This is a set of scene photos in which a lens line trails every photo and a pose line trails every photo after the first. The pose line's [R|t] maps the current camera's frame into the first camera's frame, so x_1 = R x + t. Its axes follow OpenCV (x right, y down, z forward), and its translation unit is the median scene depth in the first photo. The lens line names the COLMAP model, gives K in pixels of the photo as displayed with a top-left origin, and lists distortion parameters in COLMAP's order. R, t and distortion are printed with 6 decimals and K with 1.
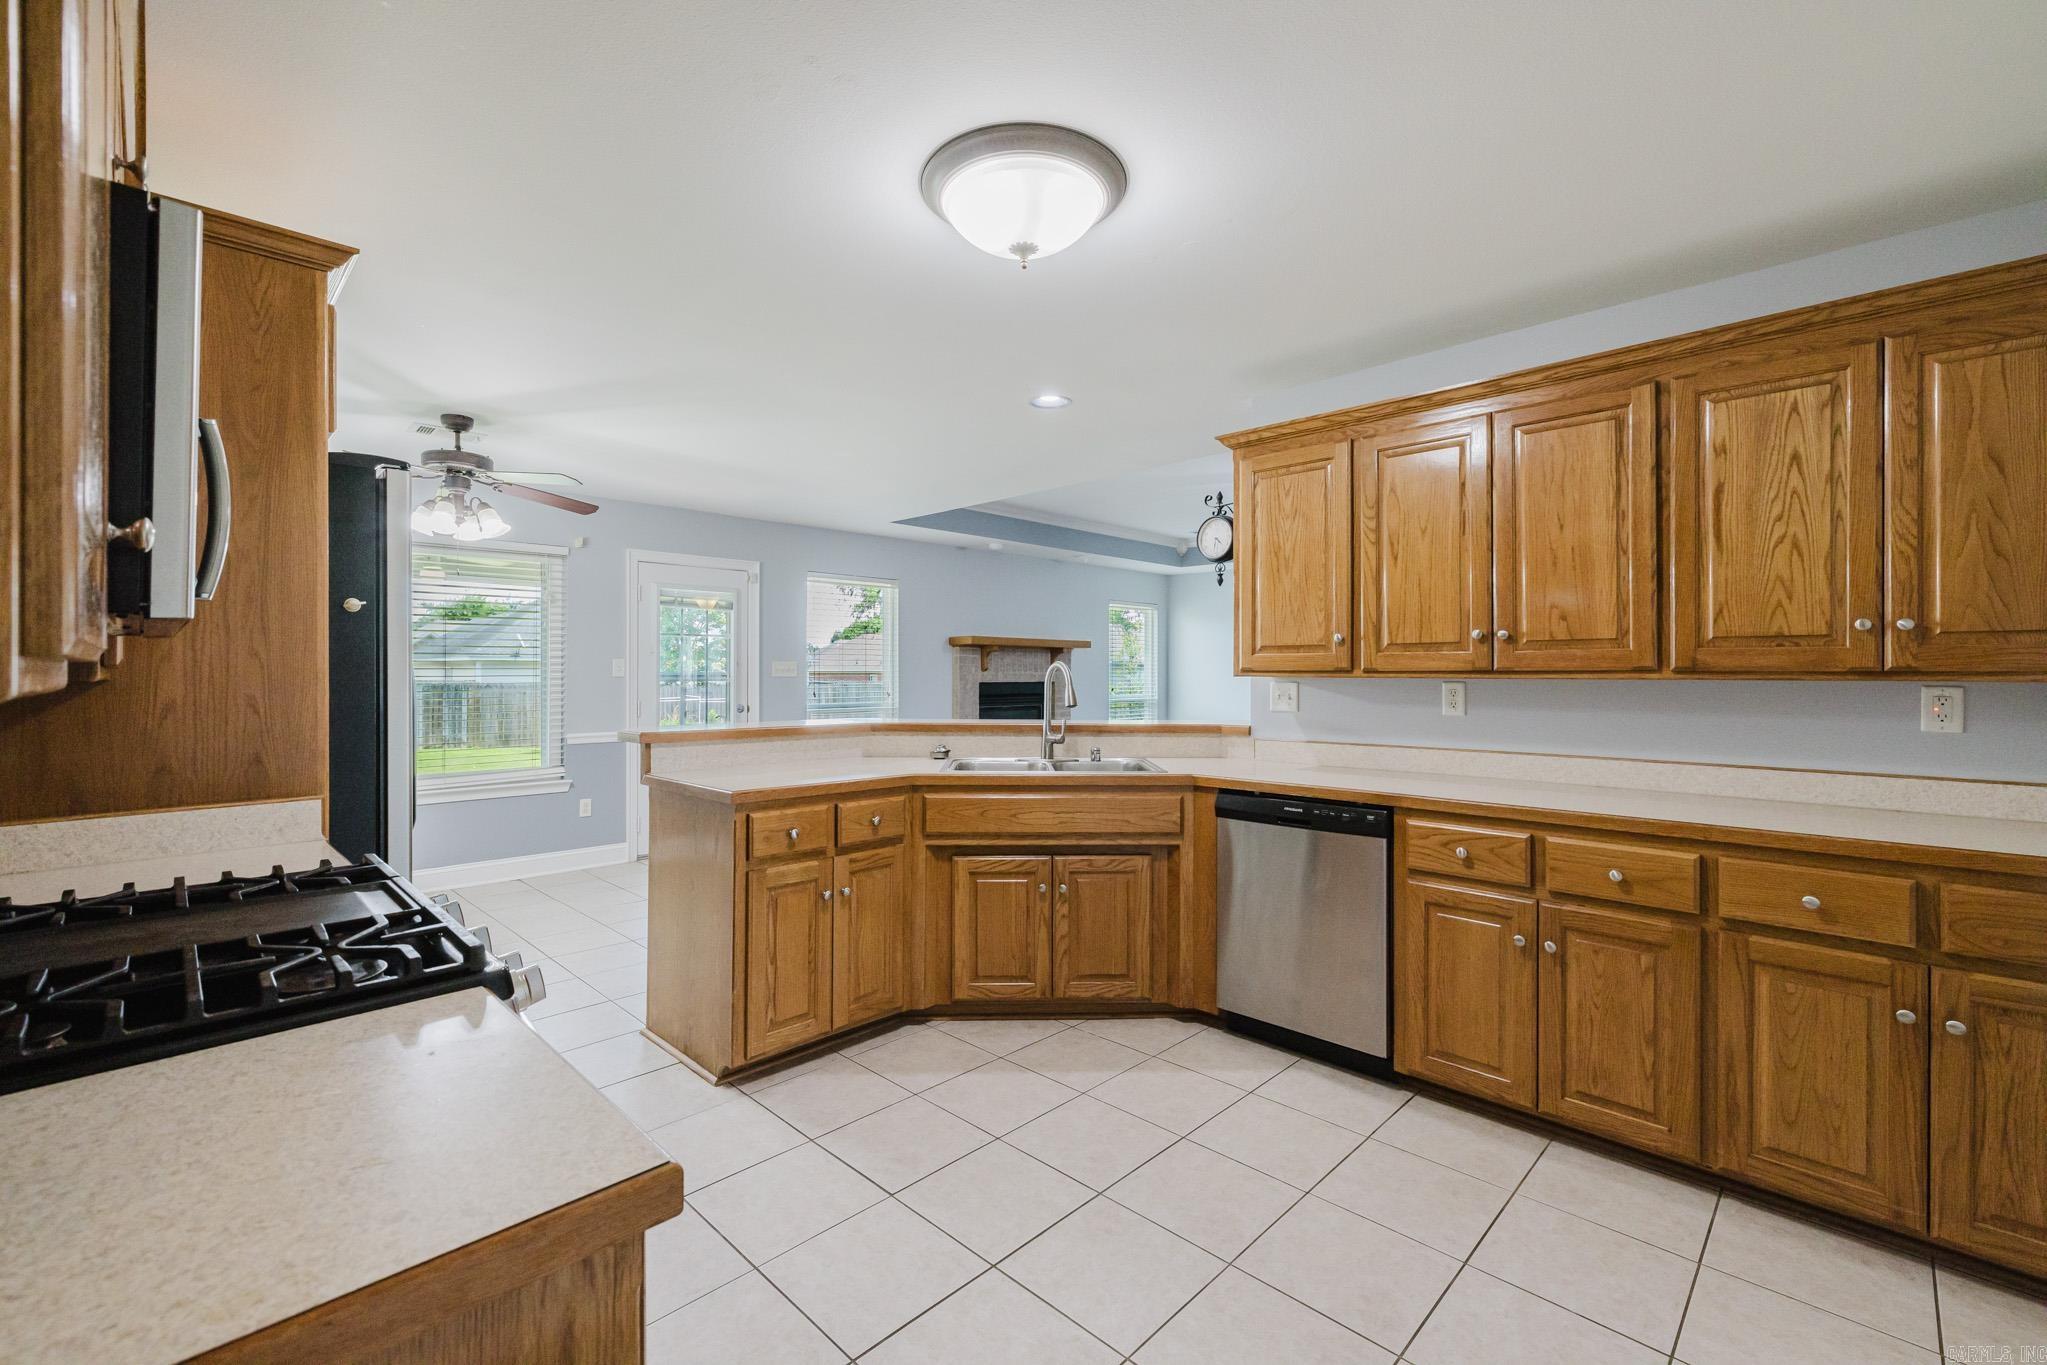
lens RADIAL K [[875.9, 0, 1024.4], [0, 875.9, 661.0], [0, 0, 1]] dist [0.001942, 0.000244]
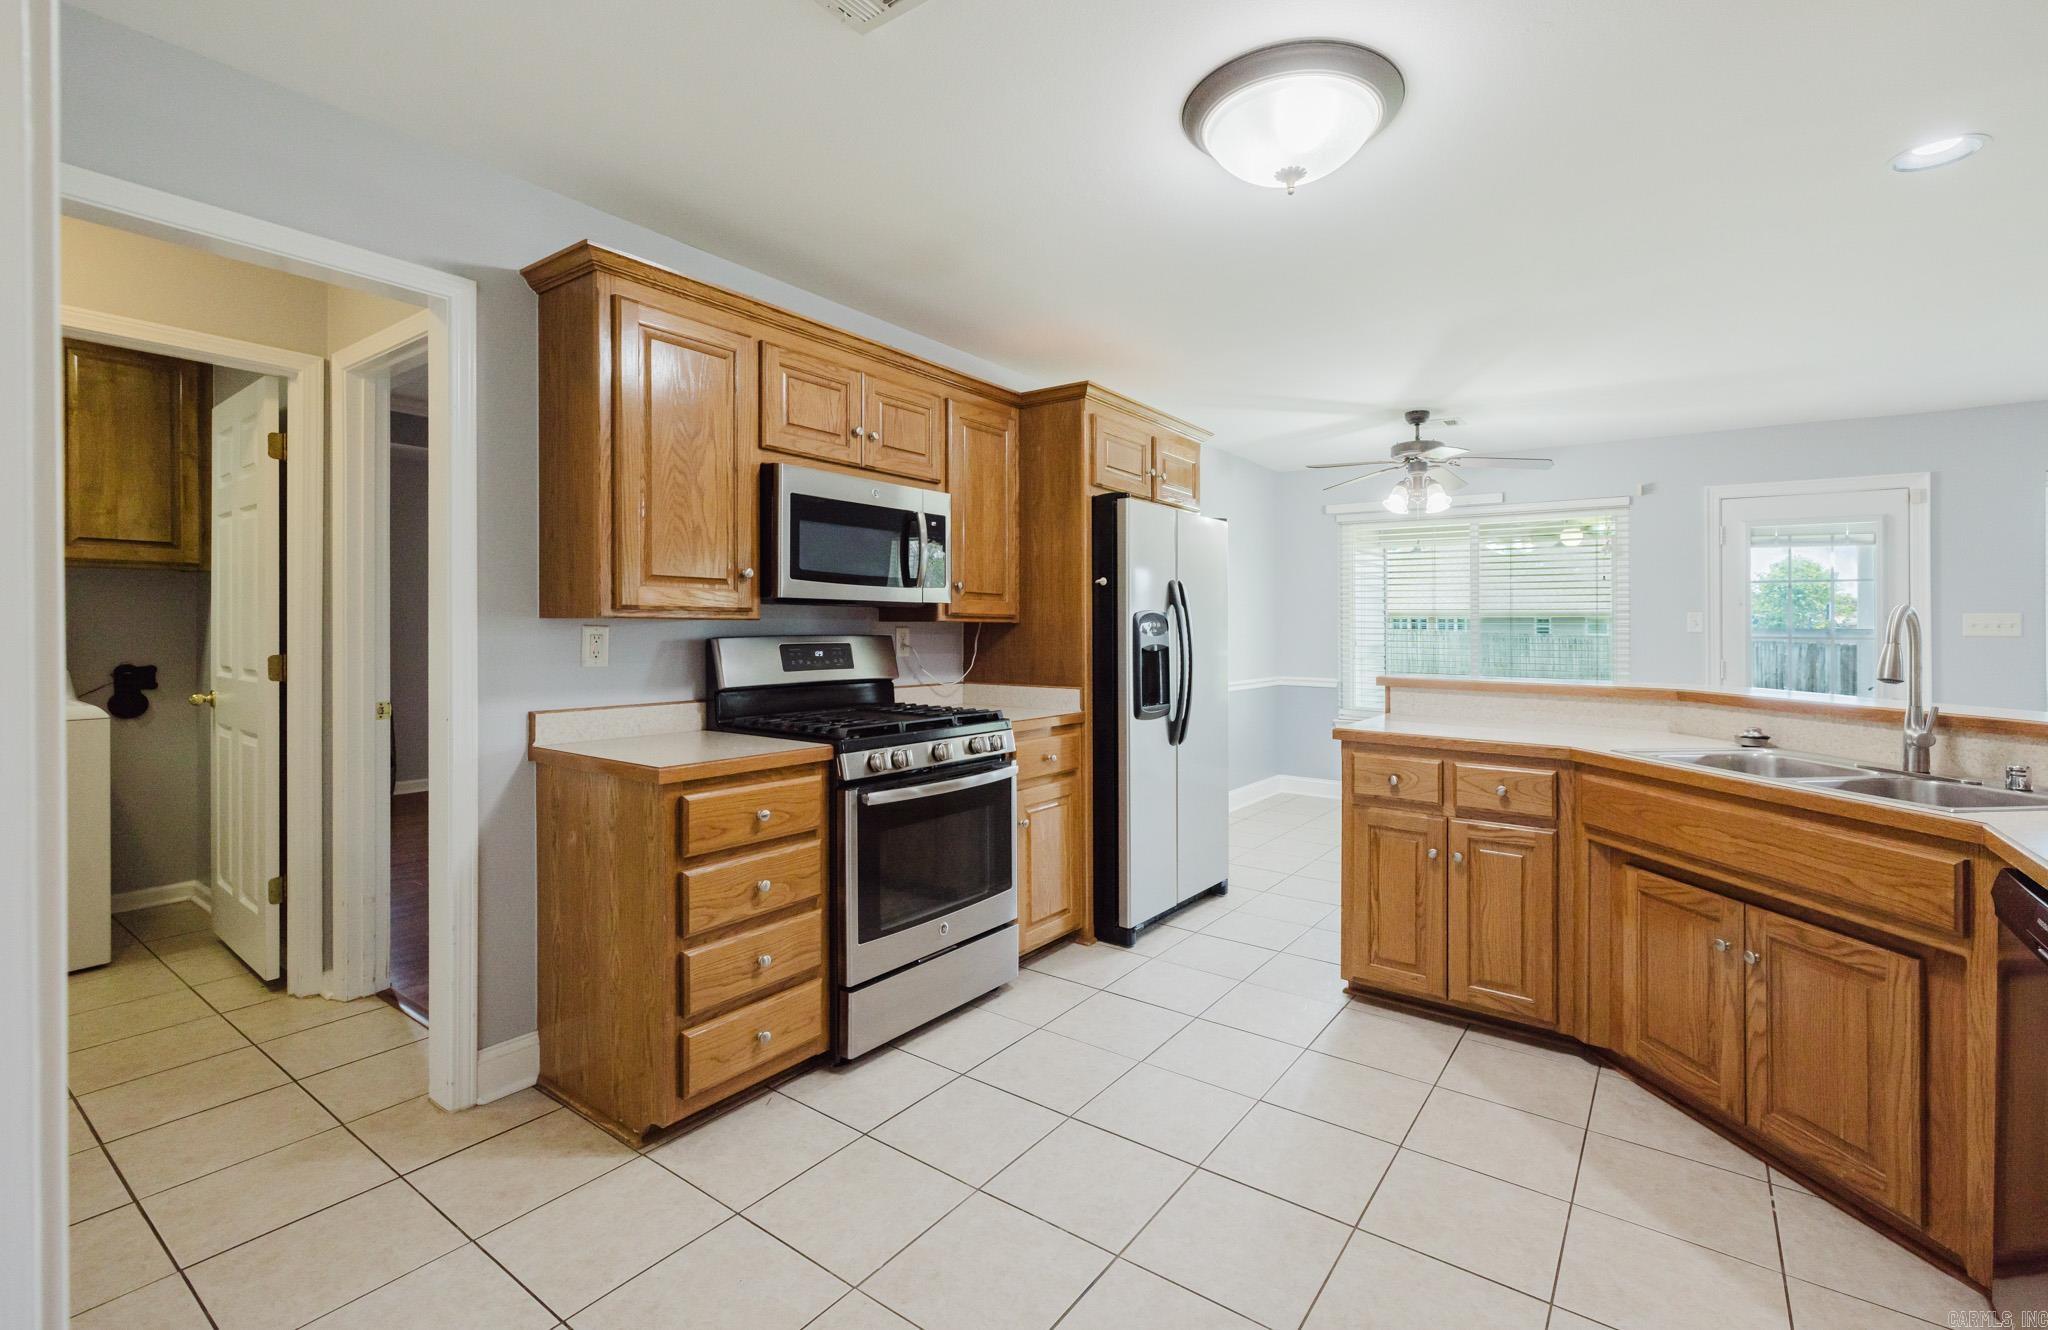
lens RADIAL K [[888.7, 0, 1043.2], [0, 888.7, 613.4], [0, 0, 1]] dist [-0.008219, 0.000561]
pose [[0.152412, -0.011269, -0.988253, 0.474283], [0.003908, 0.999934, -0.010800, 0.009240], [0.988309, -0.002216, 0.152446, 0.302453]]
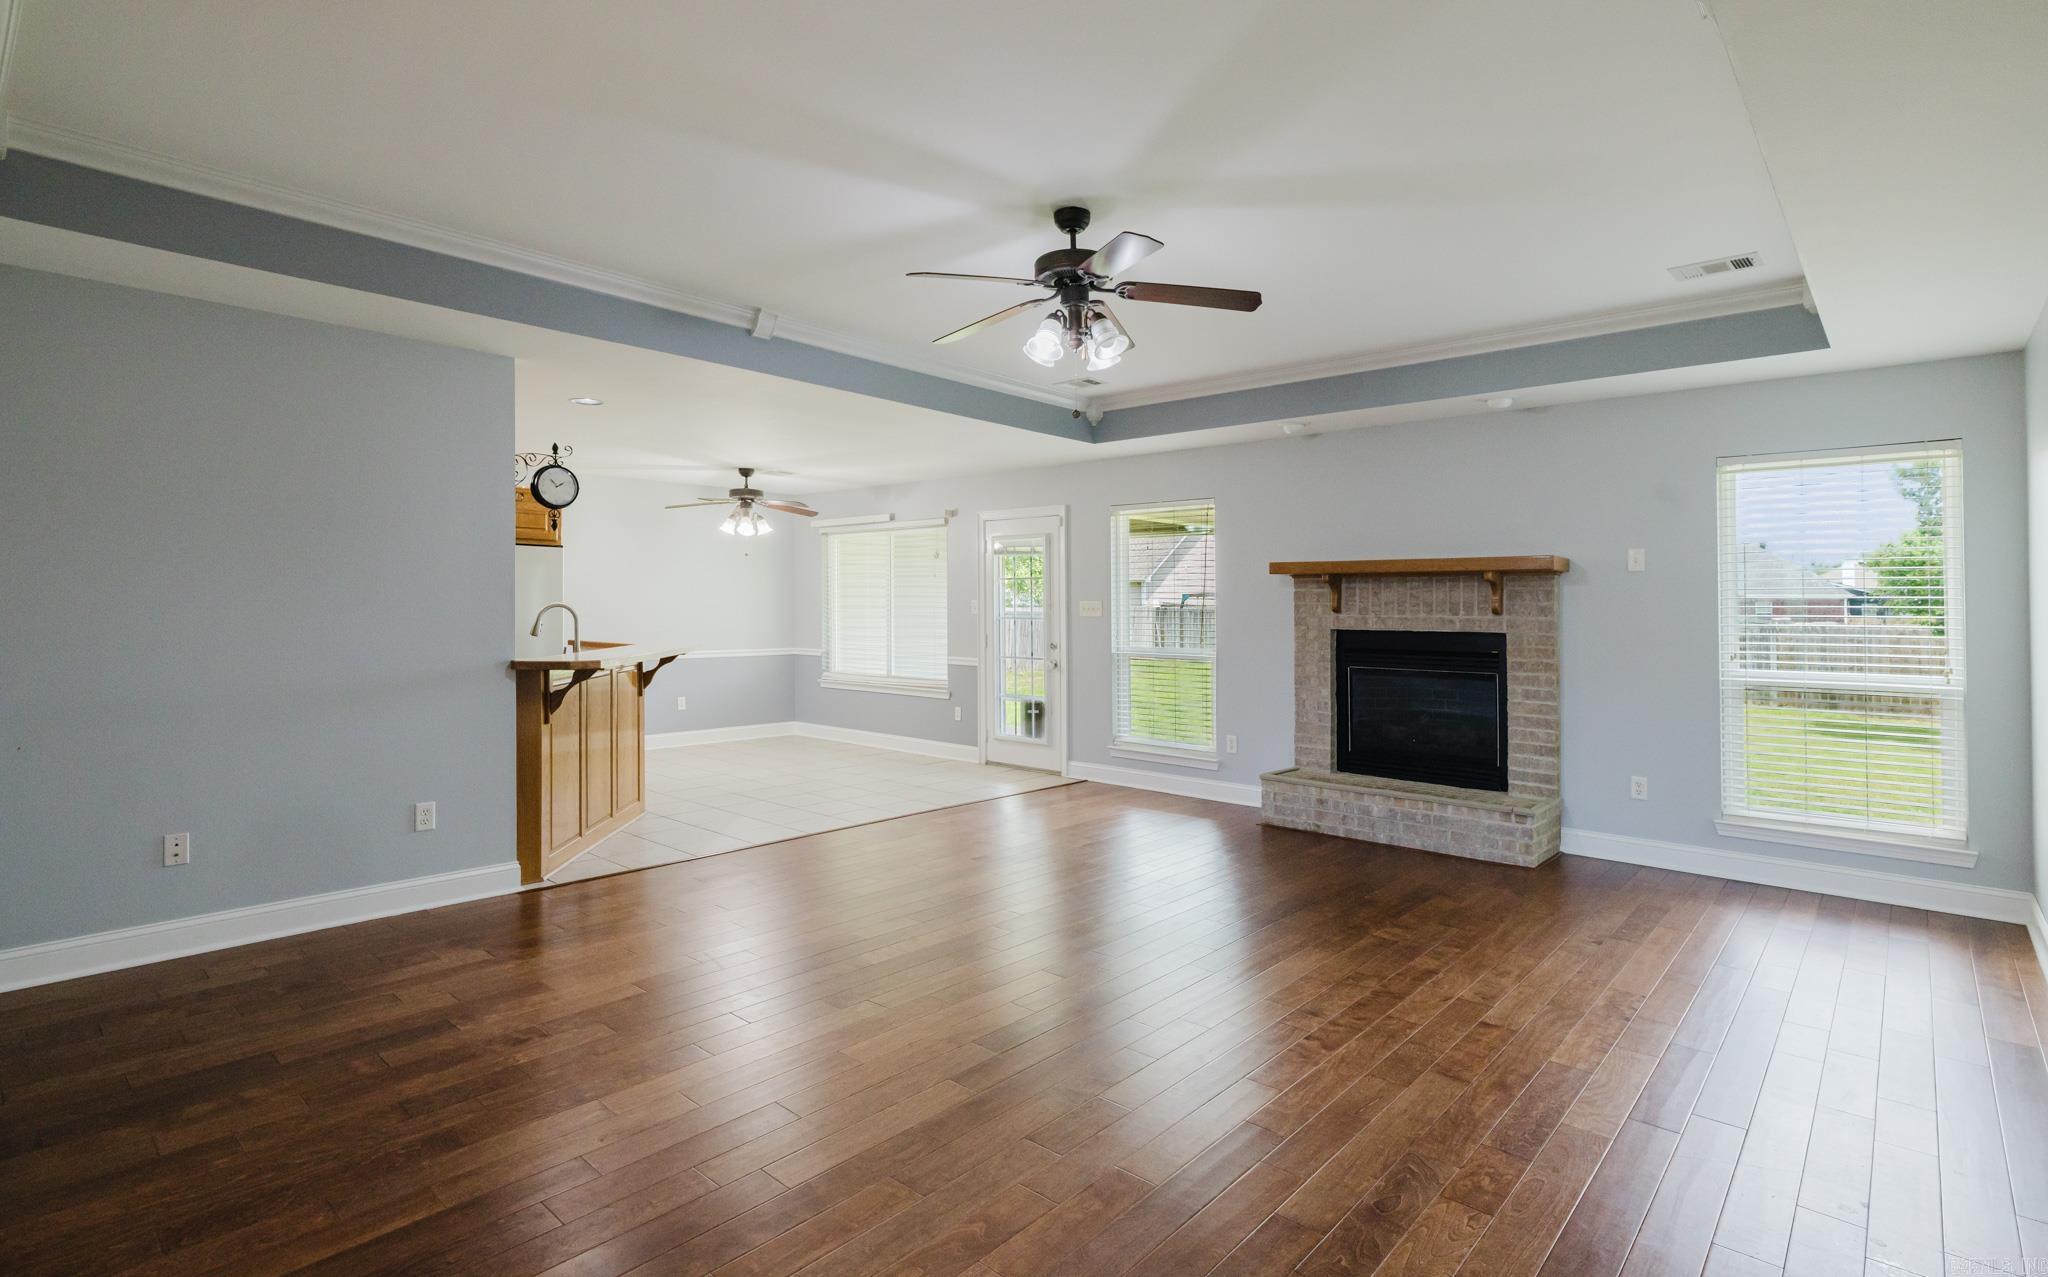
lens RADIAL K [[1001.1, 0, 1025.3], [0, 1001.1, 587.7], [0, 0, 1]] dist [0.001302, -0.001739]
pose [[0.040092, -0.016282, -0.999063, 1.432251], [0.008979, 0.999833, -0.015934, 0.005451], [0.999156, -0.008332, 0.040231, 1.480940]]
